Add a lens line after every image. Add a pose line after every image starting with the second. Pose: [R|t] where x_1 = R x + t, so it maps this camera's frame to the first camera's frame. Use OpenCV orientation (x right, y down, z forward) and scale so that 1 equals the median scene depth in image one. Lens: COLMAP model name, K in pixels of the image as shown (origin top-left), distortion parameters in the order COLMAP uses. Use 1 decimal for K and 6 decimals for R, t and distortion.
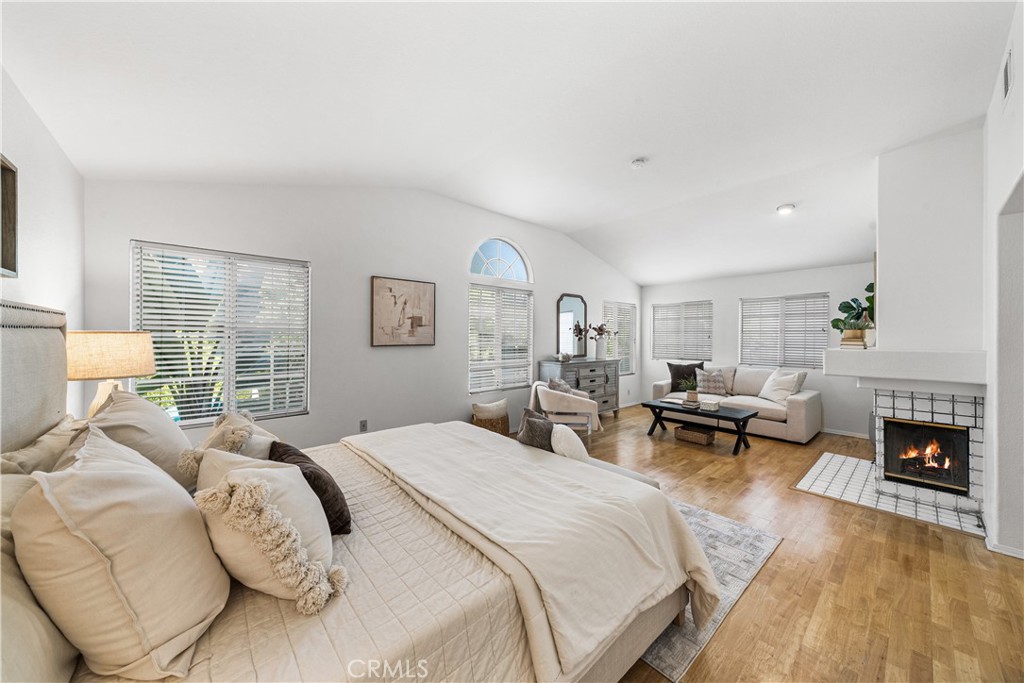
lens RADIAL K [[356.4, 0, 507.0], [0, 356.4, 337.4], [0, 0, 1]] dist [-0.001474, 0.000308]
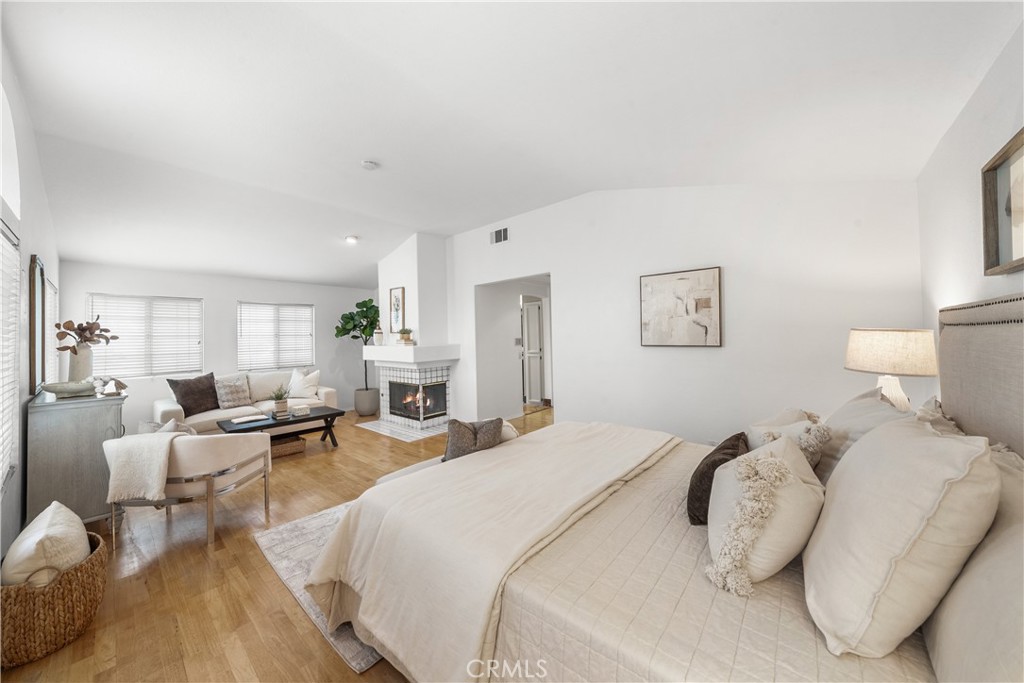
lens RADIAL K [[356.4, 0, 508.3], [0, 356.4, 334.5], [0, 0, 1]] dist [-0.001474, 0.000308]
pose [[-0.149426, 0.003237, 0.988768, -0.613449], [0.019279, 0.999814, -0.000360, -0.009186], [-0.988585, 0.019009, -0.149460, 0.713340]]
